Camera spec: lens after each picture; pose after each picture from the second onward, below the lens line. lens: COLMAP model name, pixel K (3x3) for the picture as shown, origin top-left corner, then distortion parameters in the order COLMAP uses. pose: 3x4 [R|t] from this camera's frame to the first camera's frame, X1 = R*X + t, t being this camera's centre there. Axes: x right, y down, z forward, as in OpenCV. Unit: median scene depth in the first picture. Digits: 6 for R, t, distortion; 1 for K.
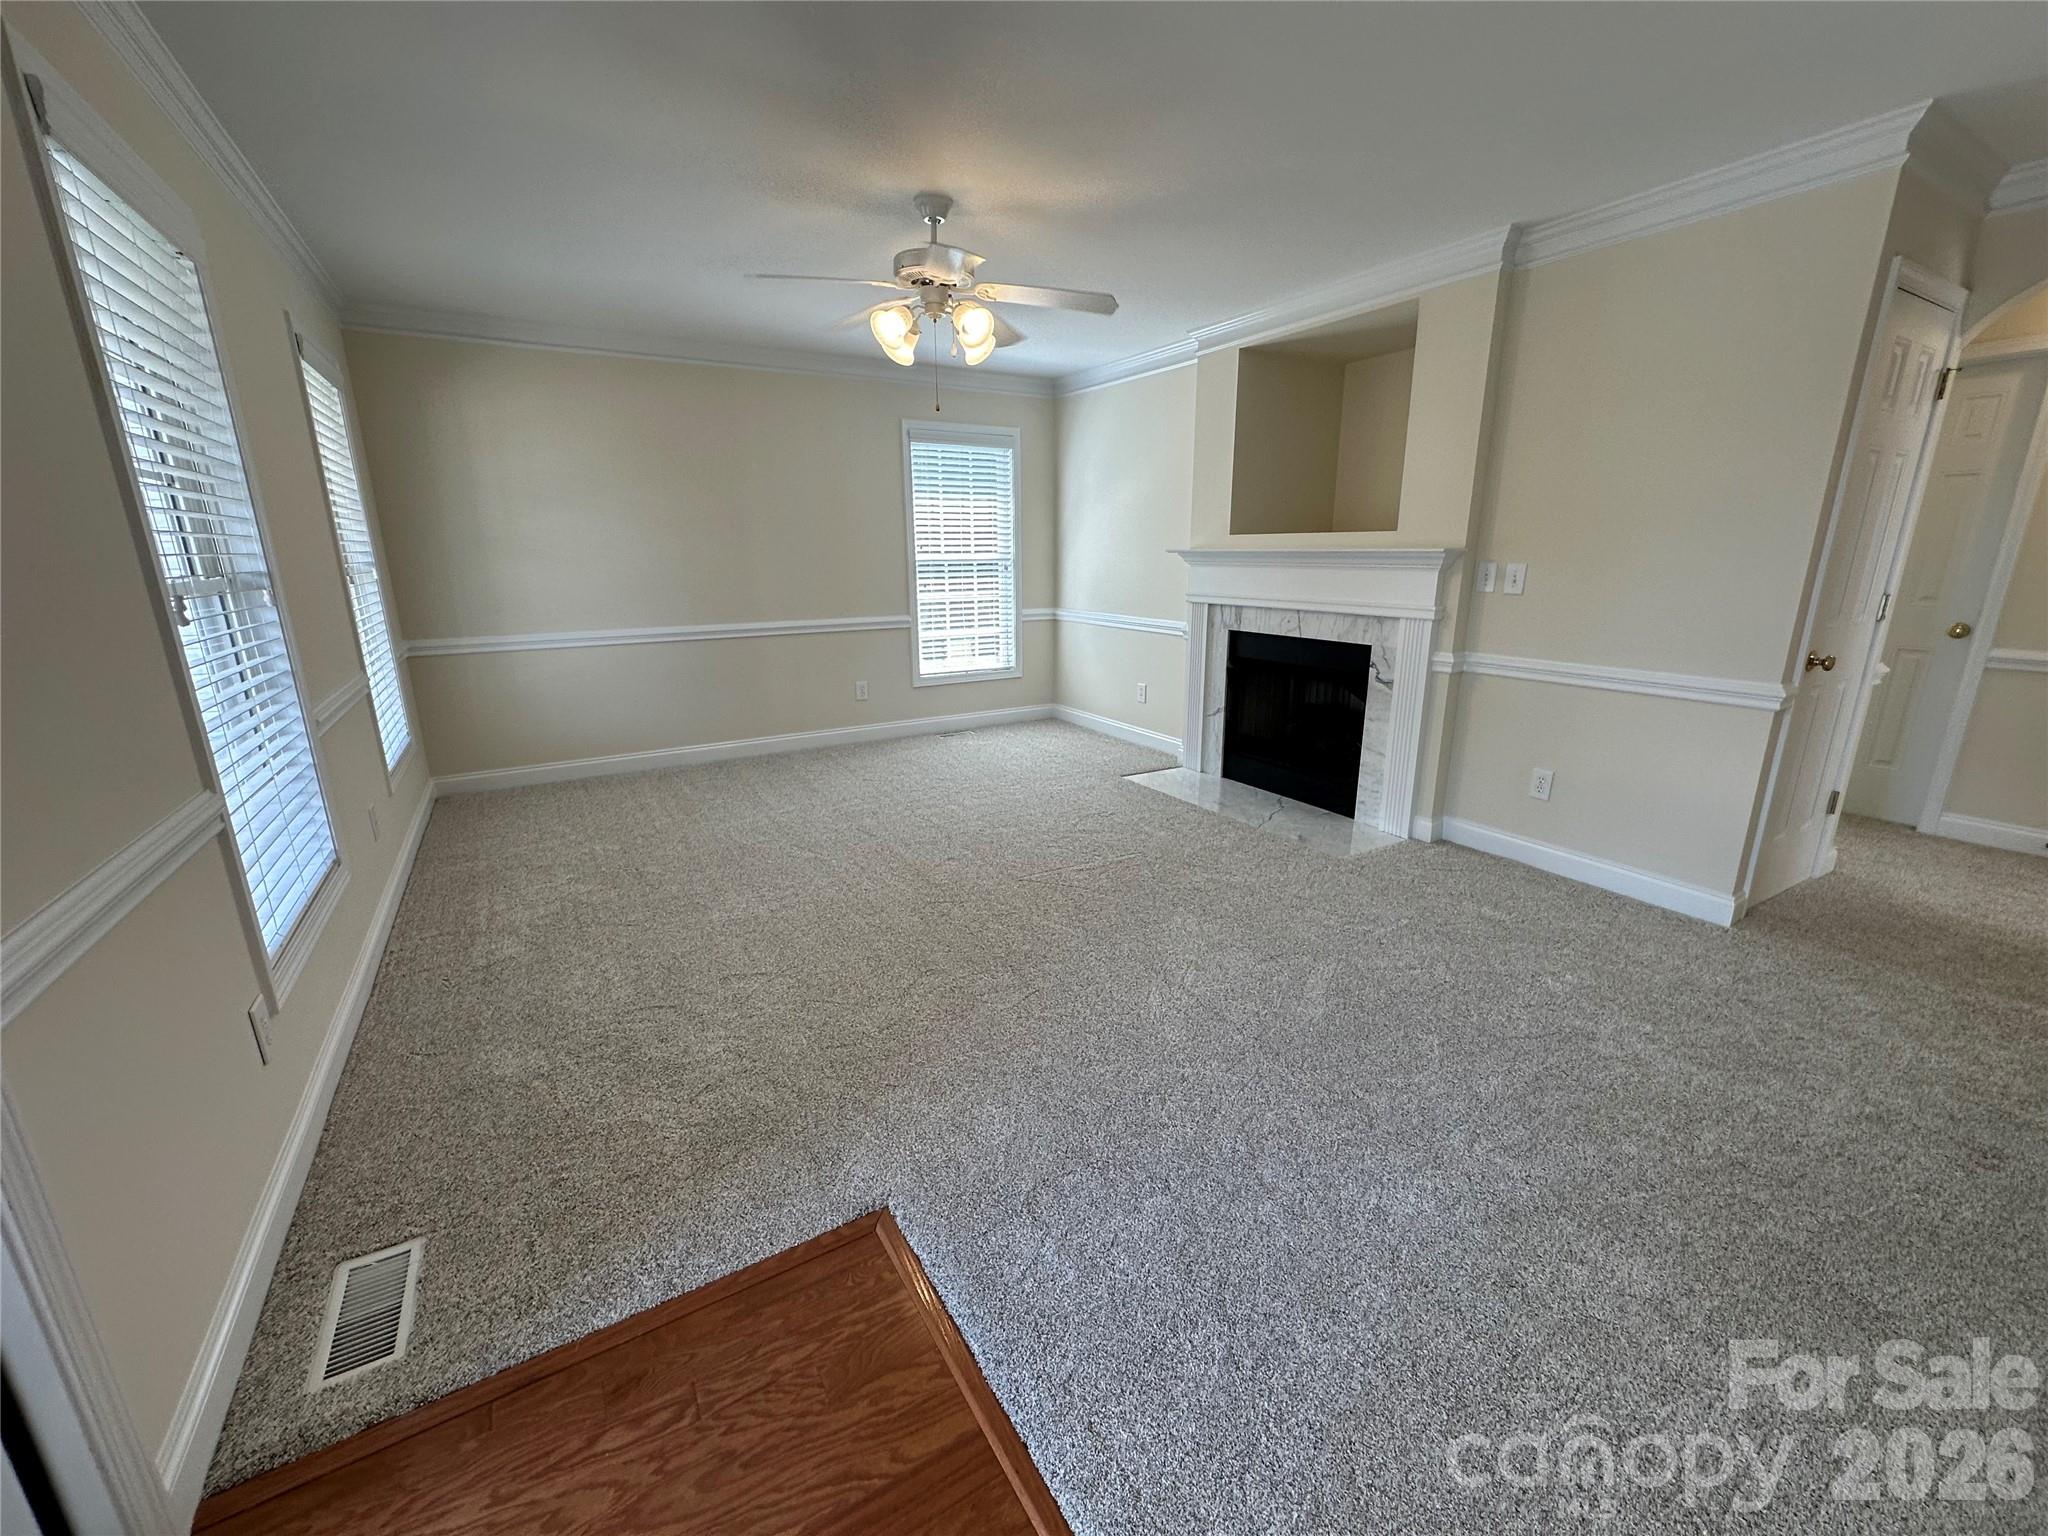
lens RADIAL K [[821.8, 0, 1025.5], [0, 821.8, 779.4], [0, 0, 1]] dist [-0.003100, -0.000966]
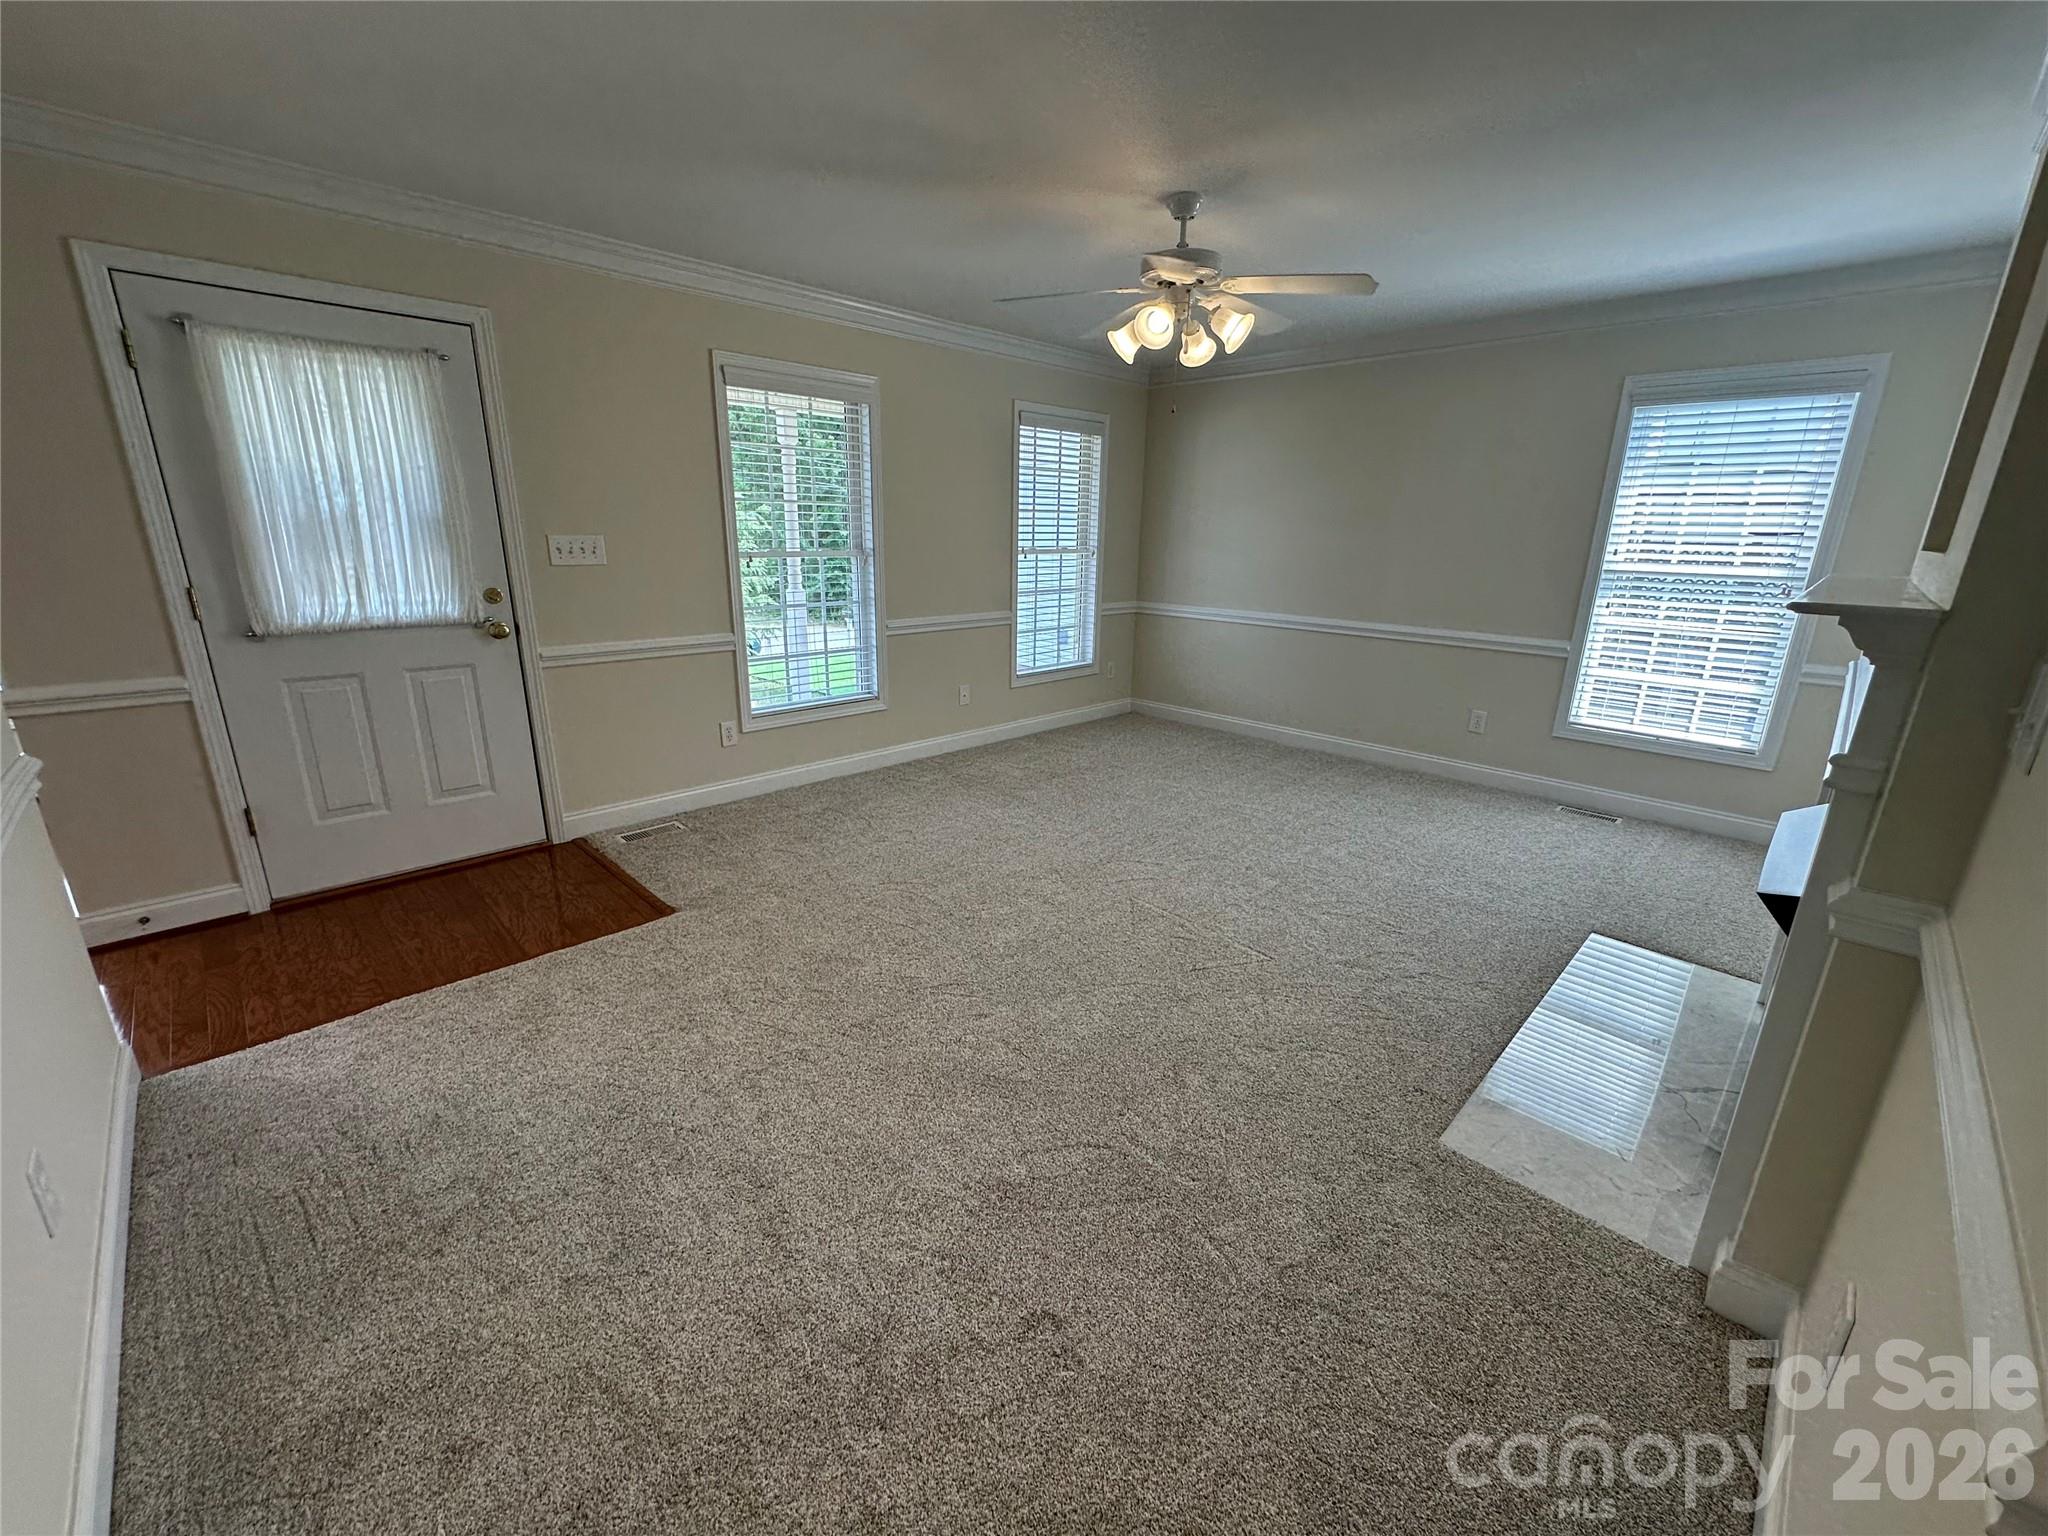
lens RADIAL K [[821.8, 0, 1026.7], [0, 821.8, 757.7], [0, 0, 1]] dist [-0.003100, -0.000966]
pose [[0.250521, 0.264019, -0.931415, 0.590905], [-0.290894, 0.938165, 0.187691, -0.124208], [0.923374, 0.223923, 0.311831, 0.430571]]
